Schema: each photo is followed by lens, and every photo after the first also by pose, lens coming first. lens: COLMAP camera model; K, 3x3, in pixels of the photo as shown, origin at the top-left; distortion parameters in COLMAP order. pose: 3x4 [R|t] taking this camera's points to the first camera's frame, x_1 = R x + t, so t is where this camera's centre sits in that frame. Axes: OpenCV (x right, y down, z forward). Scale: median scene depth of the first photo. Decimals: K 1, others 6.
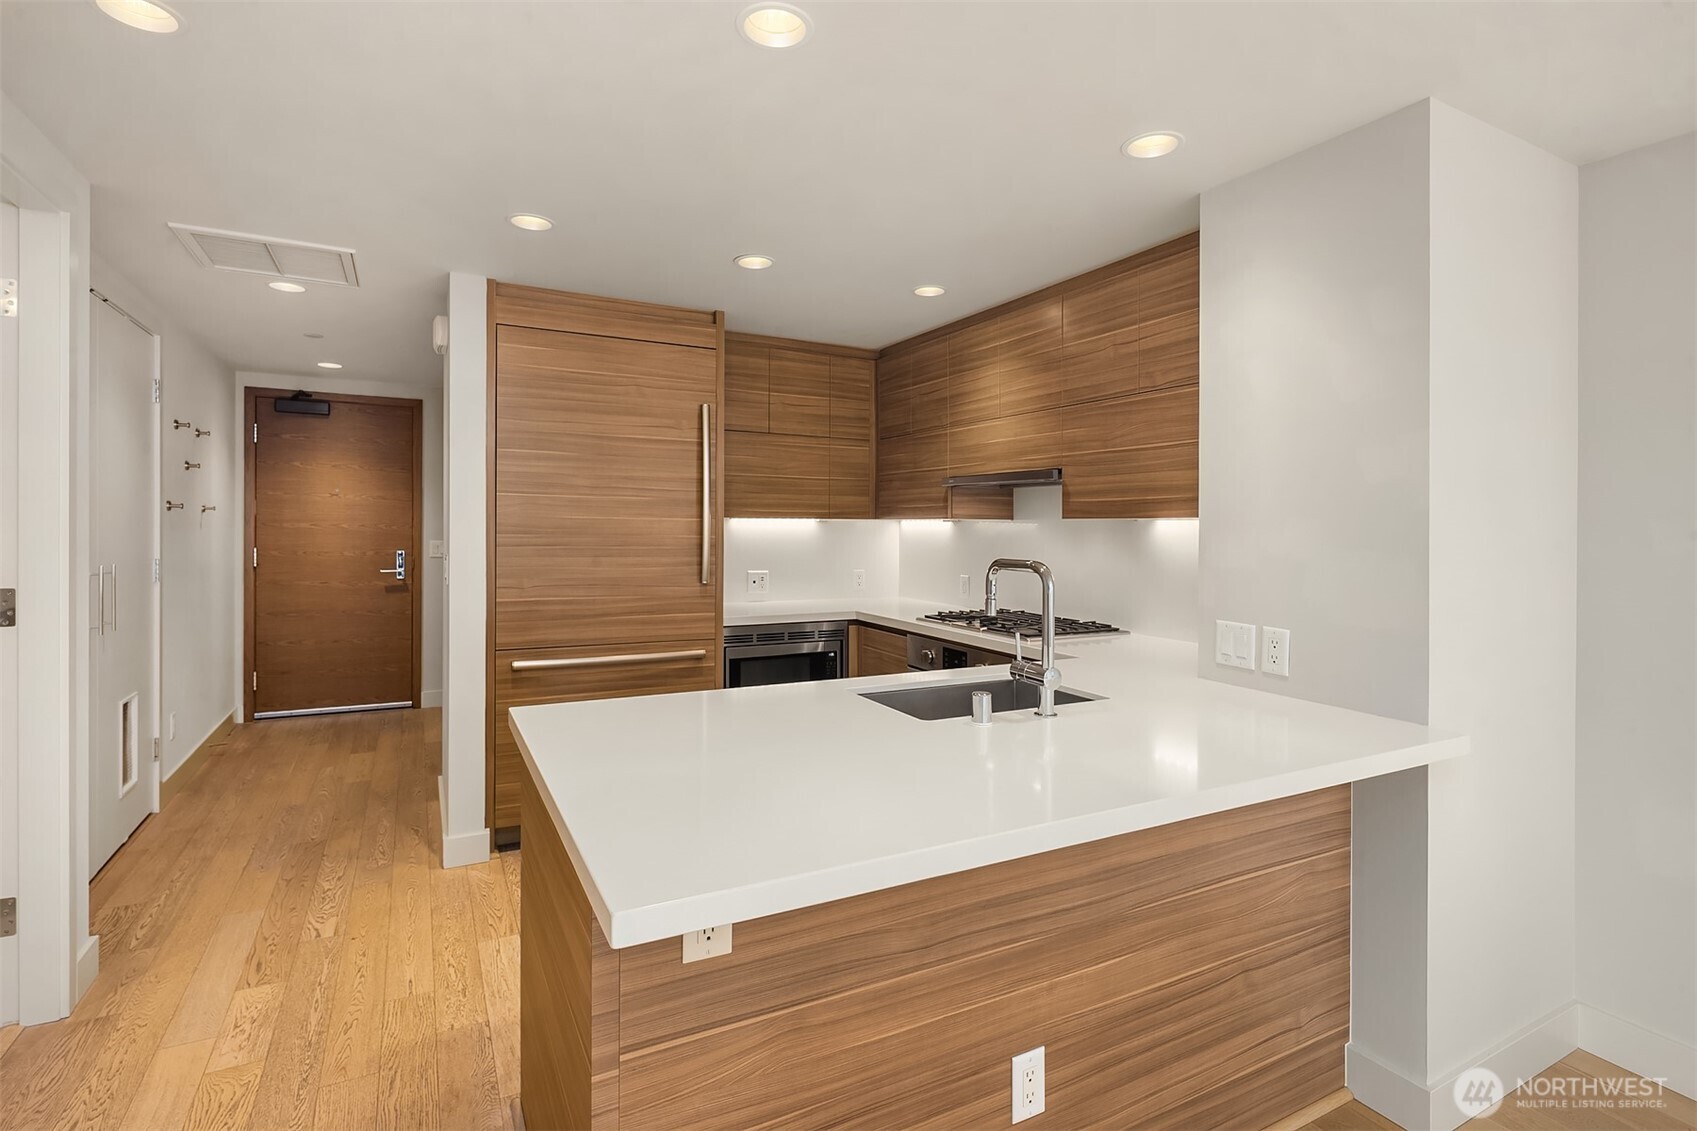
lens RADIAL K [[810.4, 0, 853.7], [0, 810.4, 537.2], [0, 0, 1]] dist [-0.032355, -0.000201]
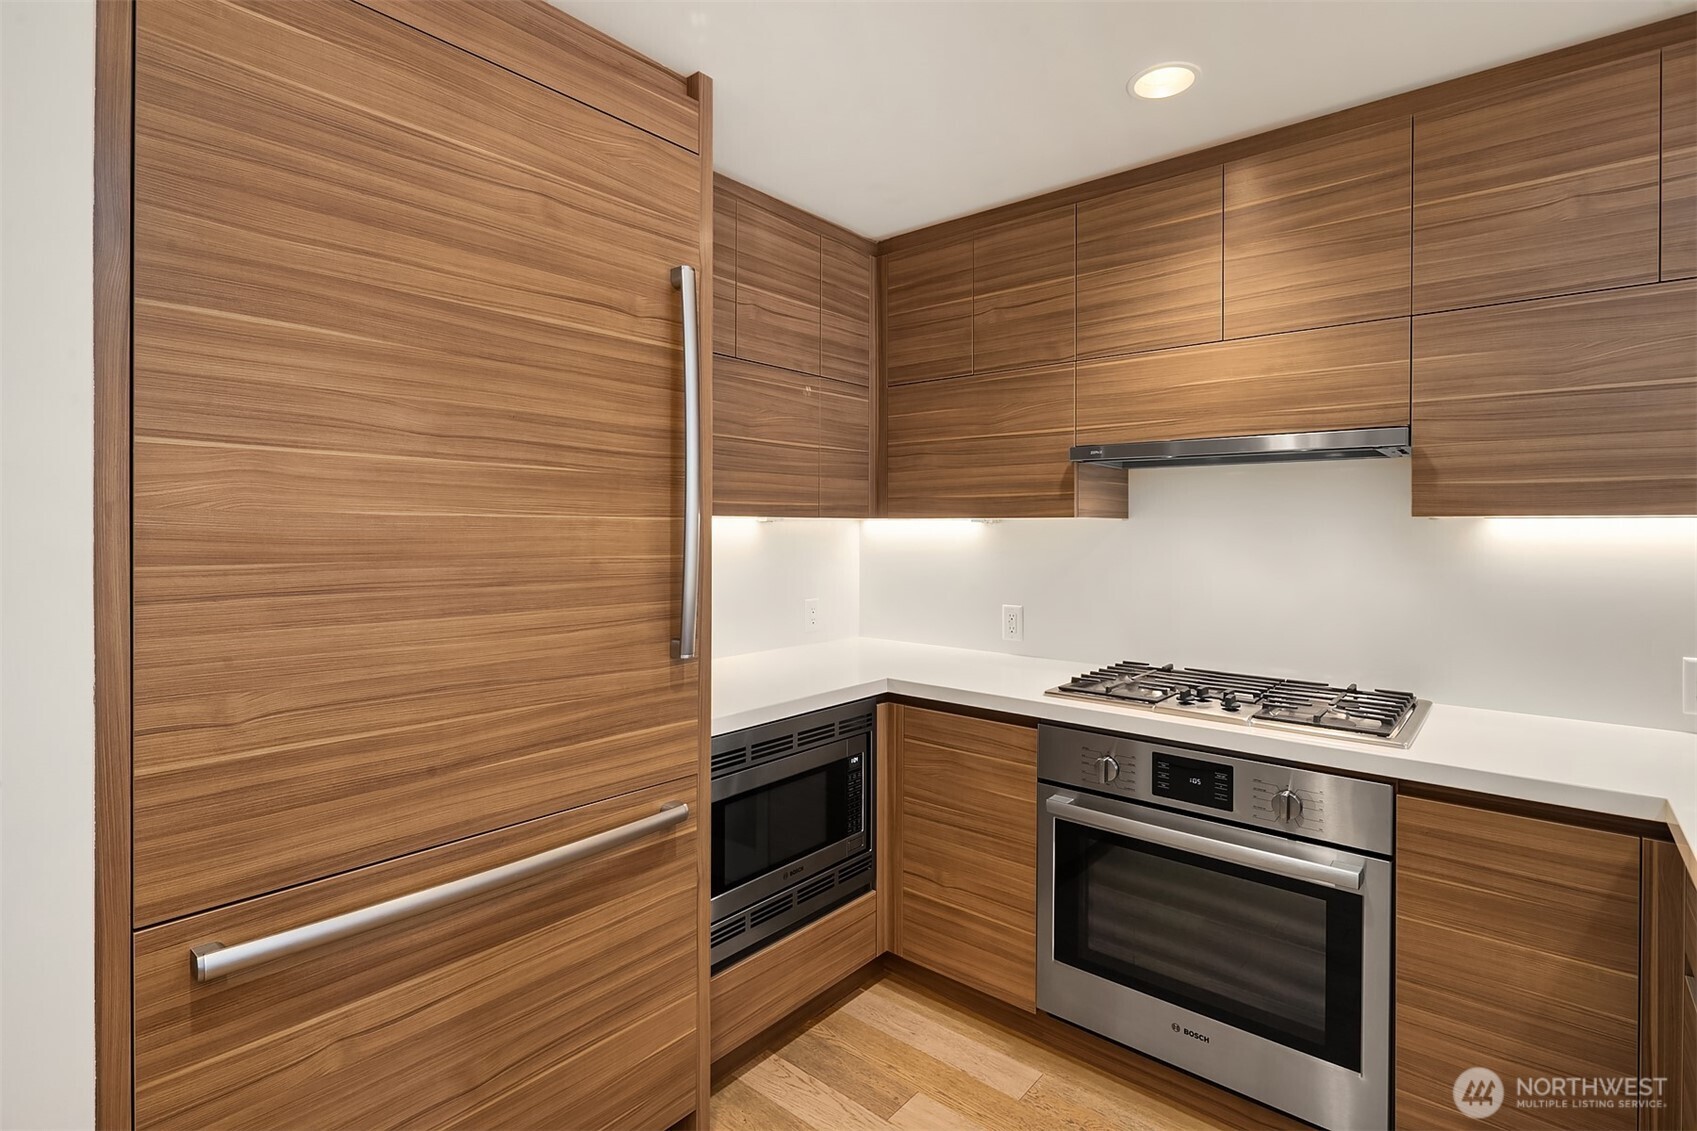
lens RADIAL K [[821.6, 0, 846.3], [0, 821.6, 529.2], [0, 0, 1]] dist [0.000890, -0.005454]
pose [[0.929959, -0.006330, 0.367609, -0.270389], [0.009649, 0.999928, -0.007192, -0.011962], [-0.367537, 0.010236, 0.929952, 0.534675]]
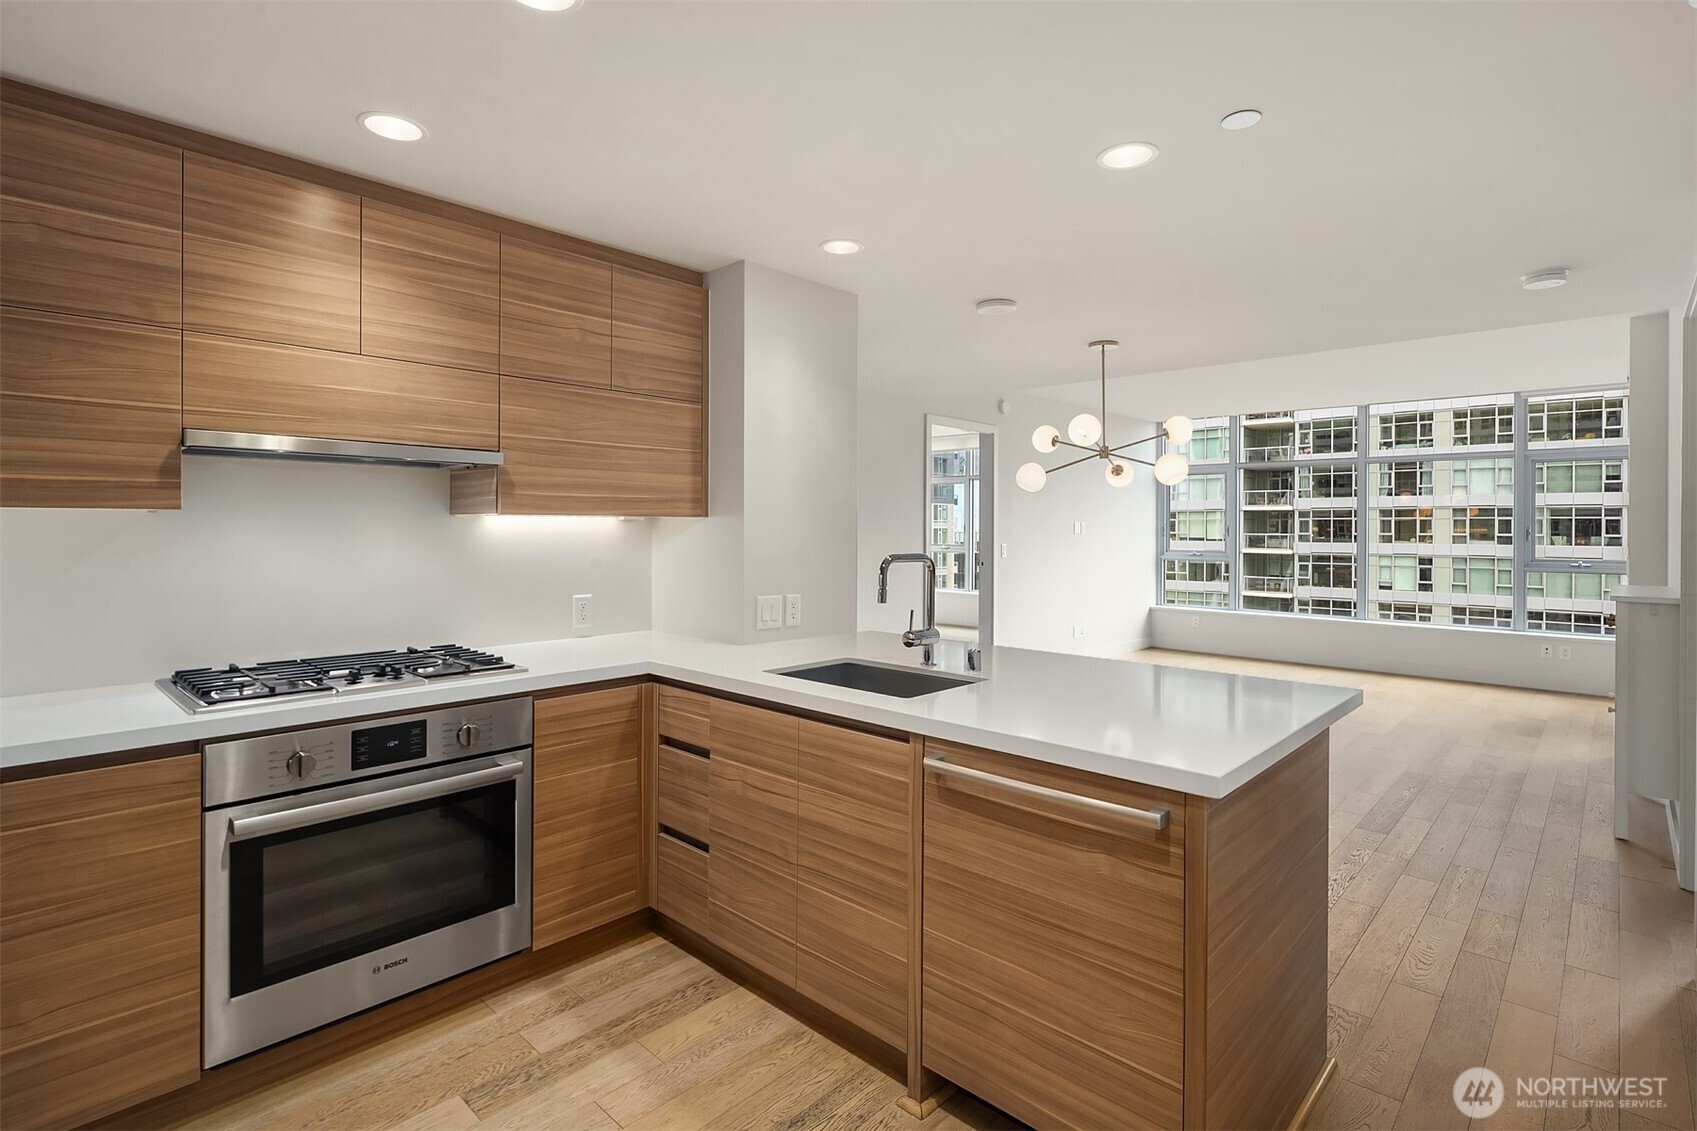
lens RADIAL K [[821.6, 0, 846.3], [0, 821.6, 529.2], [0, 0, 1]] dist [0.000890, -0.005454]
pose [[-0.325745, -0.011360, 0.945389, -0.537416], [0.006944, 0.999872, 0.014407, -0.015424], [-0.945432, 0.011258, -0.325625, 0.813989]]
